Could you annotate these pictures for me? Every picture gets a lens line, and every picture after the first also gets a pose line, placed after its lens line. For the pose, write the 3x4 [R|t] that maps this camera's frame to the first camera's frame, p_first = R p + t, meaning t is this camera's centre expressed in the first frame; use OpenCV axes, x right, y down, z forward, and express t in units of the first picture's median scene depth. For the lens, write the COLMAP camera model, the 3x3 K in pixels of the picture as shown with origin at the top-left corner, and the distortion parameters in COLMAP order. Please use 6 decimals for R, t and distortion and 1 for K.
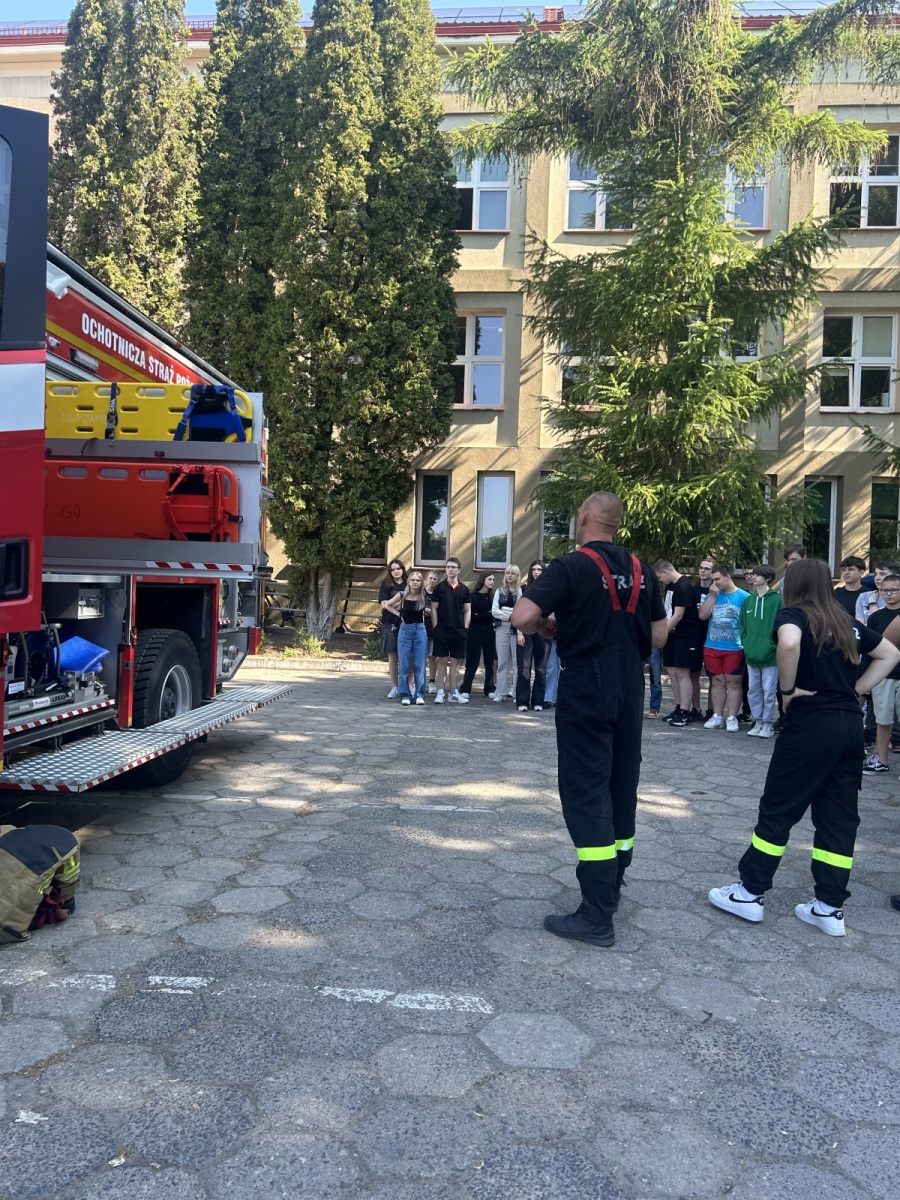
lens RADIAL K [[922.4, 0, 450.0], [0, 922.4, 600.0], [0, 0, 1]] dist [0.038602, -0.046970]
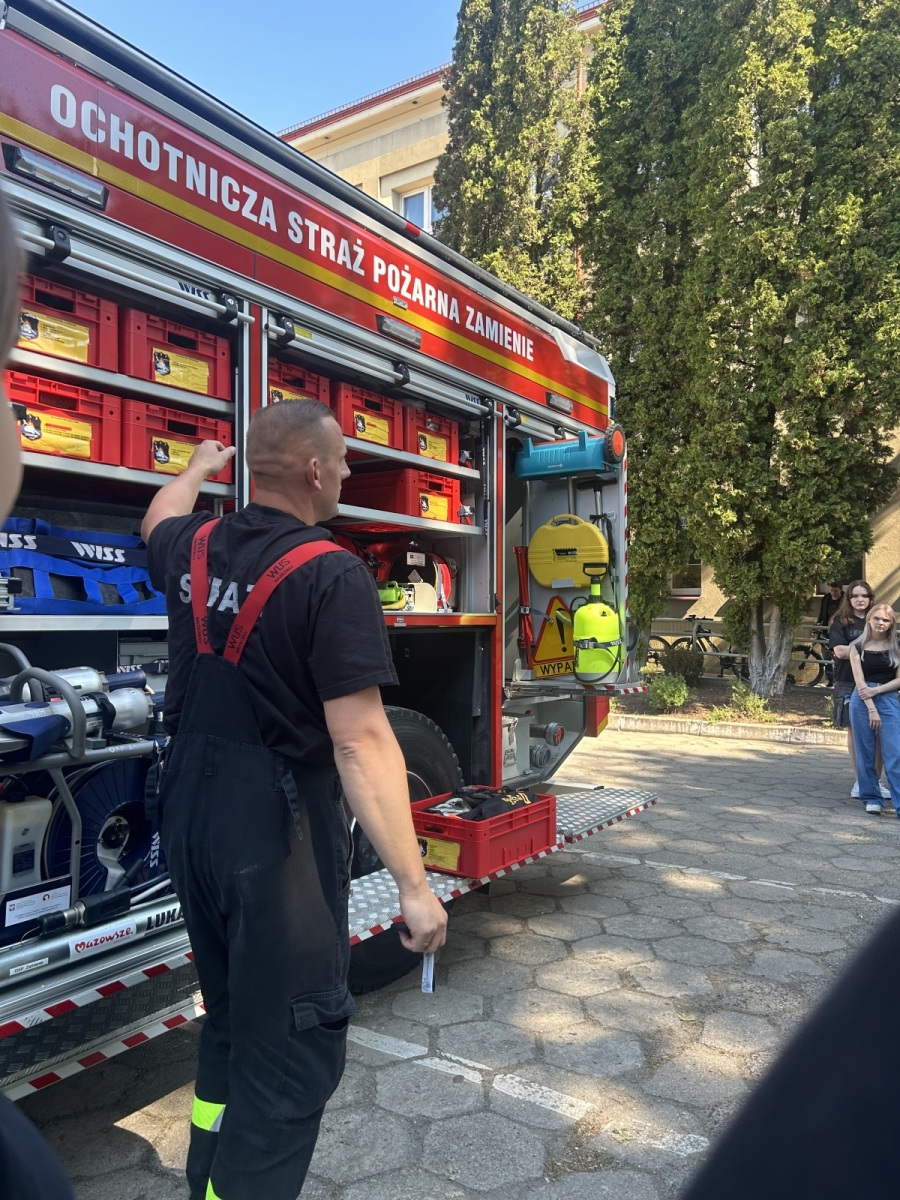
lens RADIAL K [[922.4, 0, 450.0], [0, 922.4, 600.0], [0, 0, 1]] dist [0.038602, -0.046970]
pose [[0.874826, -0.038982, -0.482866, 0.001034], [0.019145, 0.998761, -0.045944, -0.004980], [0.484059, 0.030948, 0.874488, 0.227616]]
